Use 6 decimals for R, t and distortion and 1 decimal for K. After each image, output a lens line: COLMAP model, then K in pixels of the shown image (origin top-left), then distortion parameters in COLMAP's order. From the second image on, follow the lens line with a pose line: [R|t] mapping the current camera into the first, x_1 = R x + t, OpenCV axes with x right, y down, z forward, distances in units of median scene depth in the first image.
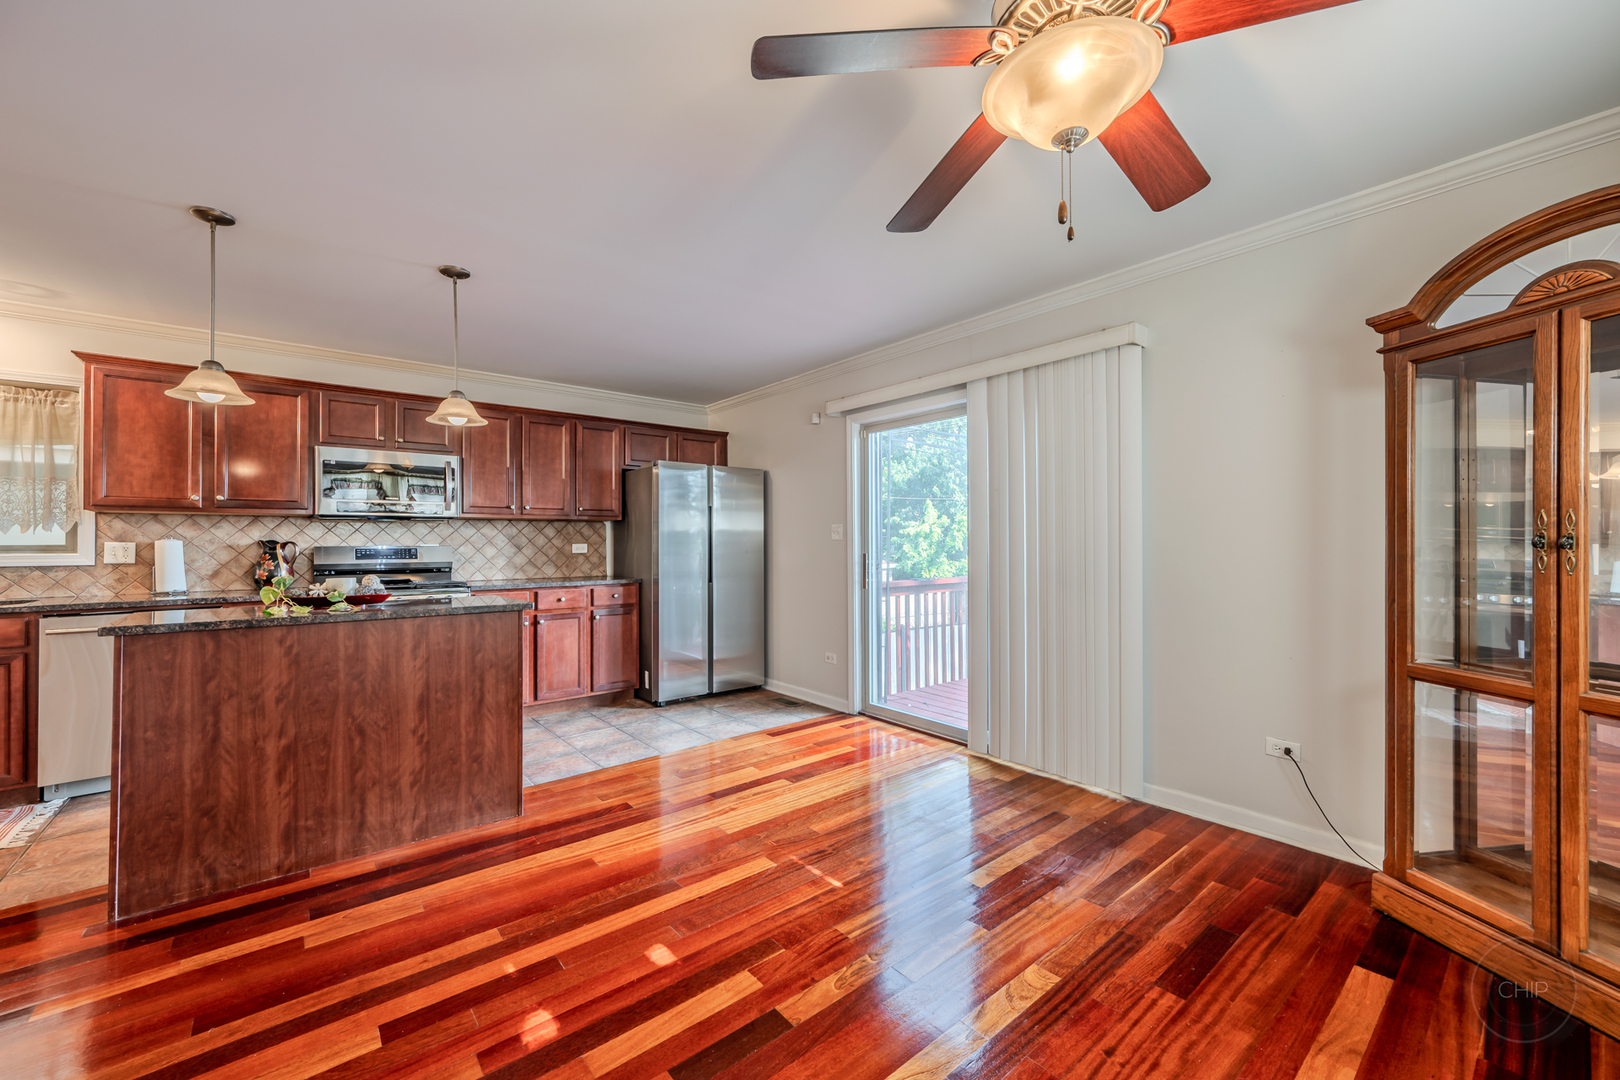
lens RADIAL K [[638.8, 0, 824.6], [0, 638.8, 533.7], [0, 0, 1]] dist [-0.001944, 0.000131]
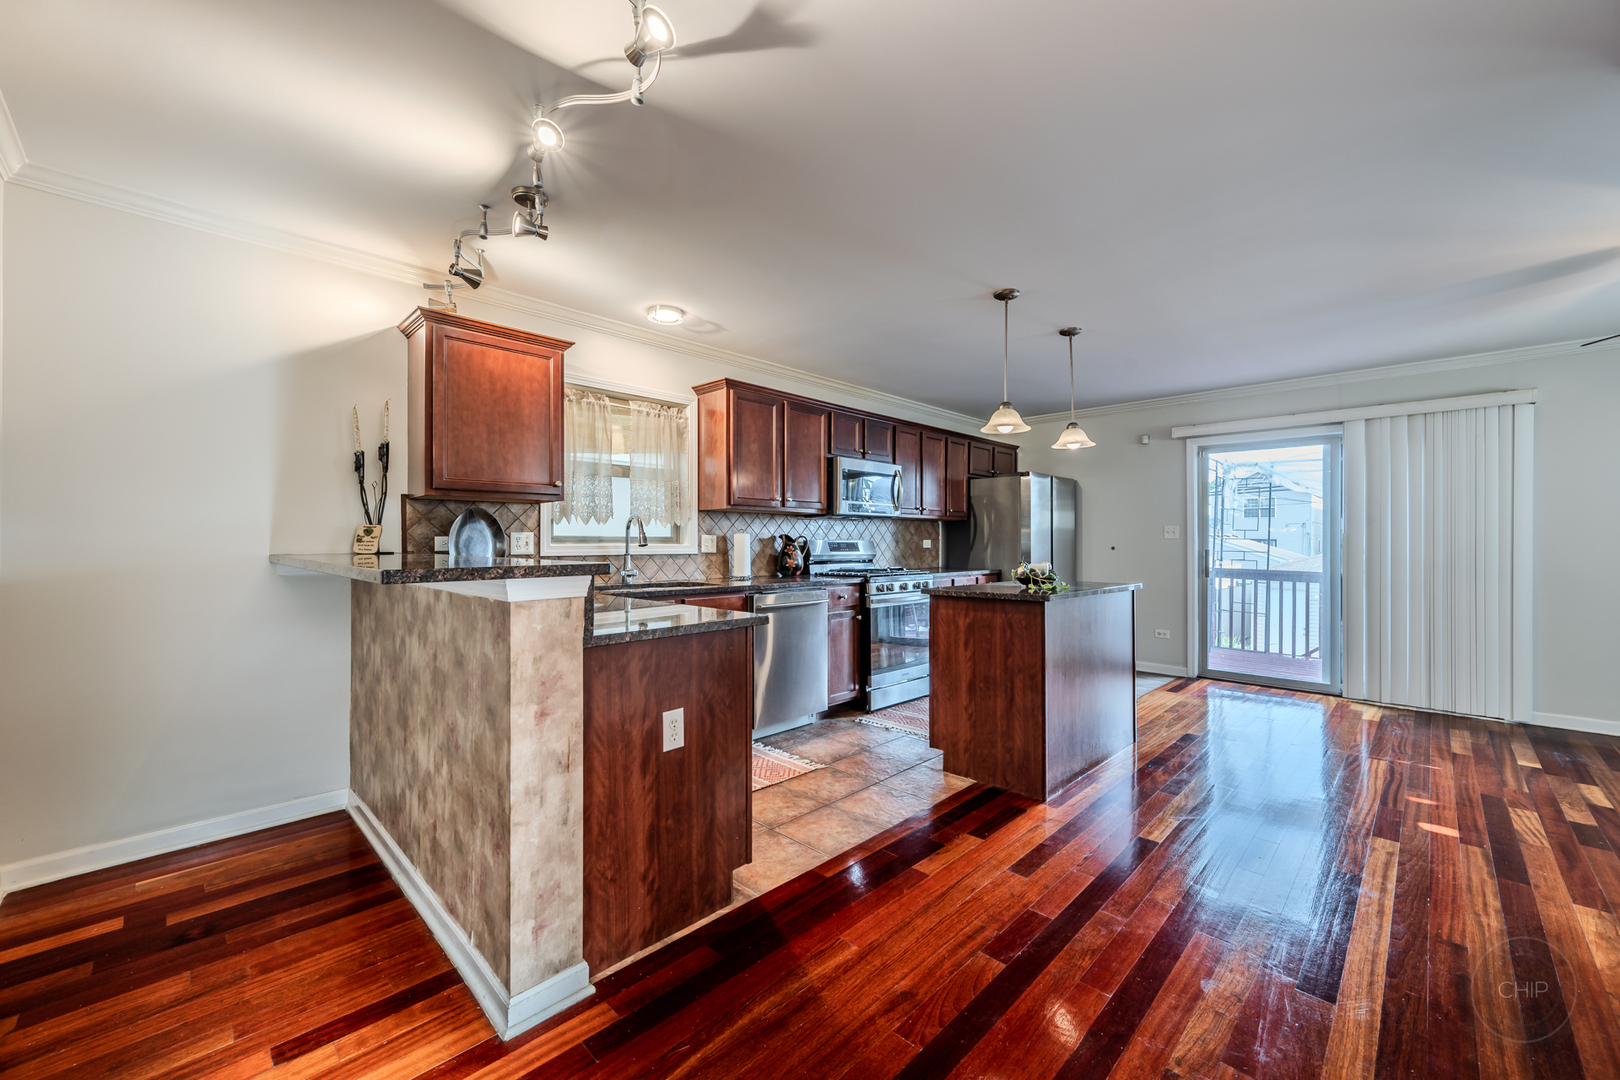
lens RADIAL K [[640.5, 0, 810.0], [0, 640.5, 540.0], [0, 0, 1]] dist [-0.001865, -0.000008]
pose [[0.995130, 0.010340, 0.098031, -0.978473], [-0.011675, 0.999847, 0.013053, 0.004527], [-0.097881, -0.014134, 0.995098, -0.205038]]
